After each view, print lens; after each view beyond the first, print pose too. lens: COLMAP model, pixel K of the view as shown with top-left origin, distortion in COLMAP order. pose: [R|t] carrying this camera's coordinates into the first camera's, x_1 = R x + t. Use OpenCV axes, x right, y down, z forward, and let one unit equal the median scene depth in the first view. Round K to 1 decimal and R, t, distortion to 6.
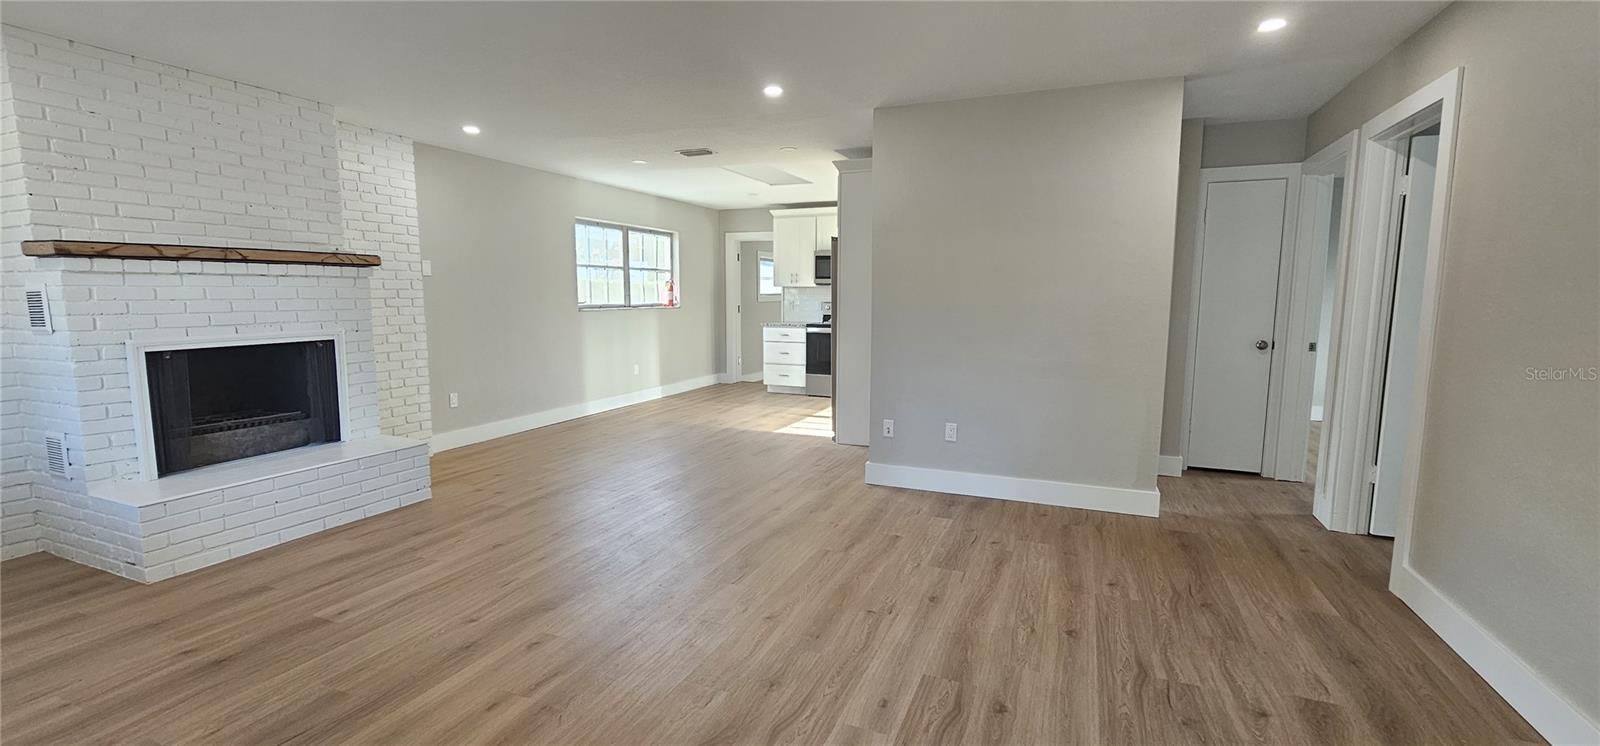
lens RADIAL K [[655.6, 0, 804.6], [0, 655.6, 370.1], [0, 0, 1]] dist [-0.001283, -0.000101]
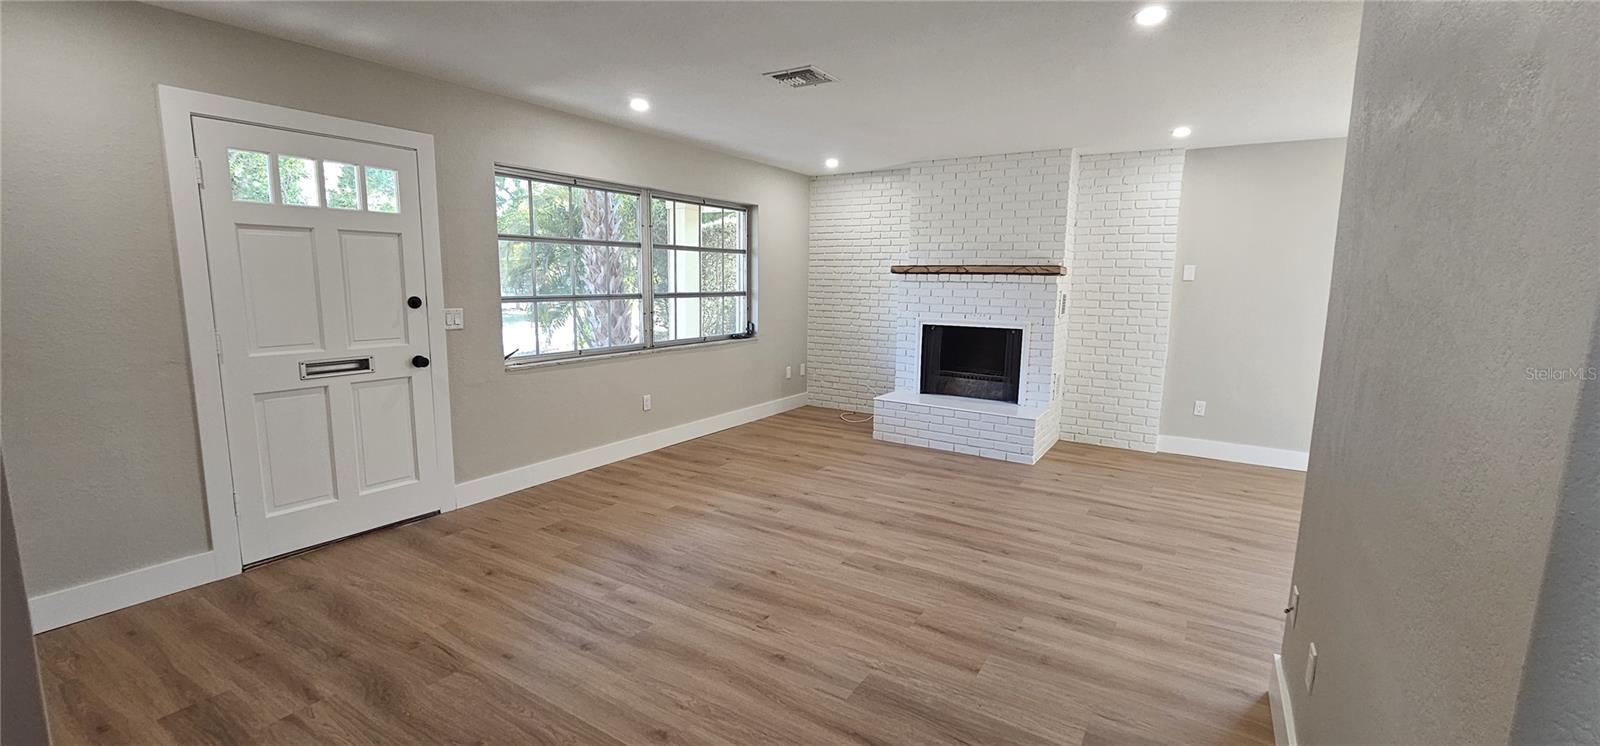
lens RADIAL K [[655.6, 0, 804.6], [0, 655.6, 370.1], [0, 0, 1]] dist [-0.001283, -0.000101]
pose [[-0.159151, 0.136806, -0.977729, 0.794221], [-0.130071, 0.978814, 0.158131, -0.137400], [0.978648, 0.152341, -0.137985, 0.871376]]
